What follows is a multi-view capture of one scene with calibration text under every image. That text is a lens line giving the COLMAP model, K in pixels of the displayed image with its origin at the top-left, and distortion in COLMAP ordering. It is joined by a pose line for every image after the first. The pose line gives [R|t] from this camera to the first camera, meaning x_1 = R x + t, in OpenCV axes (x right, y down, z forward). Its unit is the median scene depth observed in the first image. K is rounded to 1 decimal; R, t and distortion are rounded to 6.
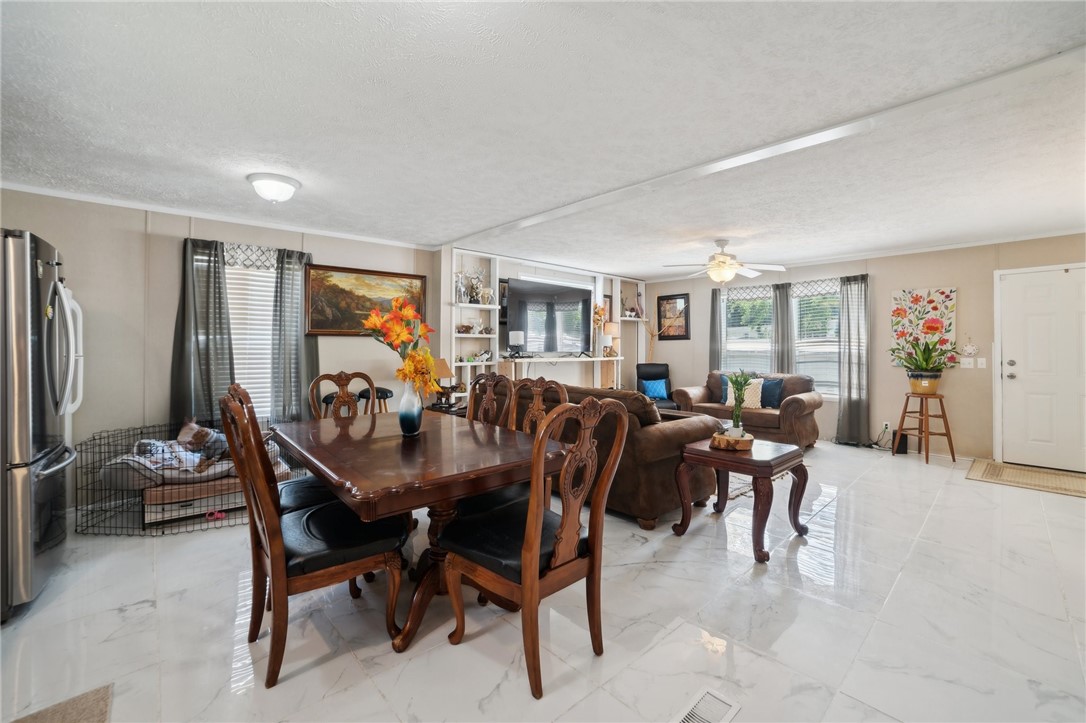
lens RADIAL K [[450.7, 0, 551.9], [0, 450.7, 347.0], [0, 0, 1]] dist [-0.068316, 0.028664]
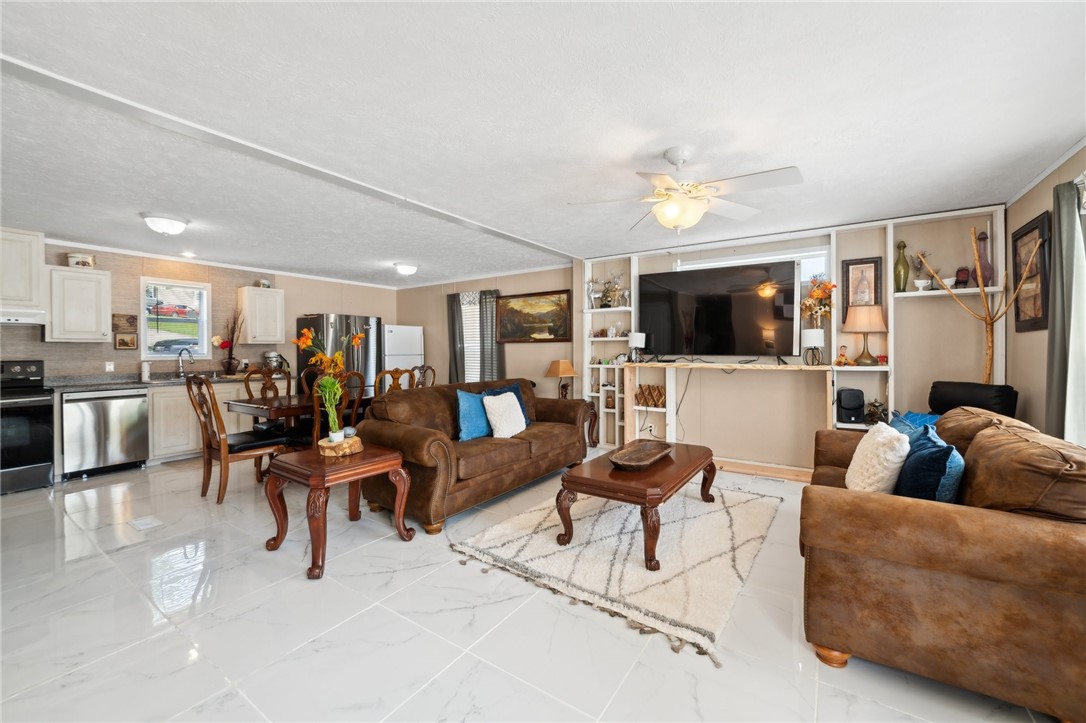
lens RADIAL K [[432.4, 0, 543.9], [0, 432.4, 348.0], [0, 0, 1]] dist [-0.002167, 0.004818]
pose [[0.231659, -0.008207, -0.972763, 0.819099], [0.002624, 0.999966, -0.007811, 0.003417], [0.972794, -0.000743, 0.231672, 0.688855]]
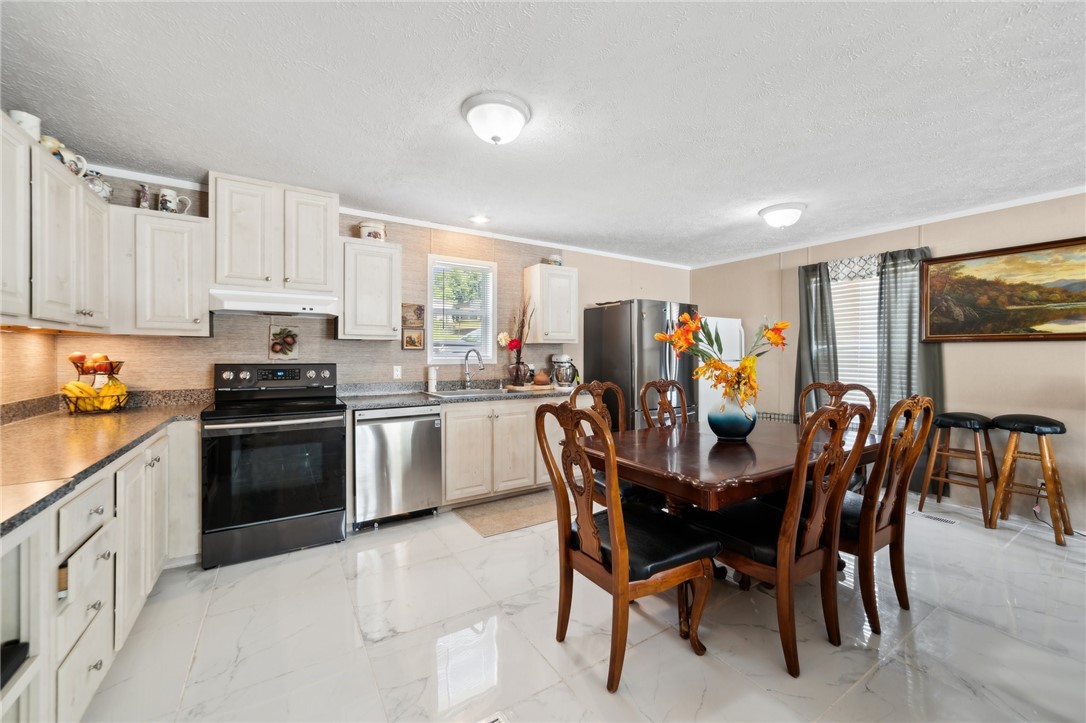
lens RADIAL K [[432.4, 0, 543.9], [0, 432.4, 348.0], [0, 0, 1]] dist [-0.002167, 0.004818]
pose [[-0.173229, -0.011877, -0.984810, 0.349724], [-0.007503, 0.999914, -0.010739, -0.000531], [0.984853, 0.005528, -0.173303, 0.352839]]
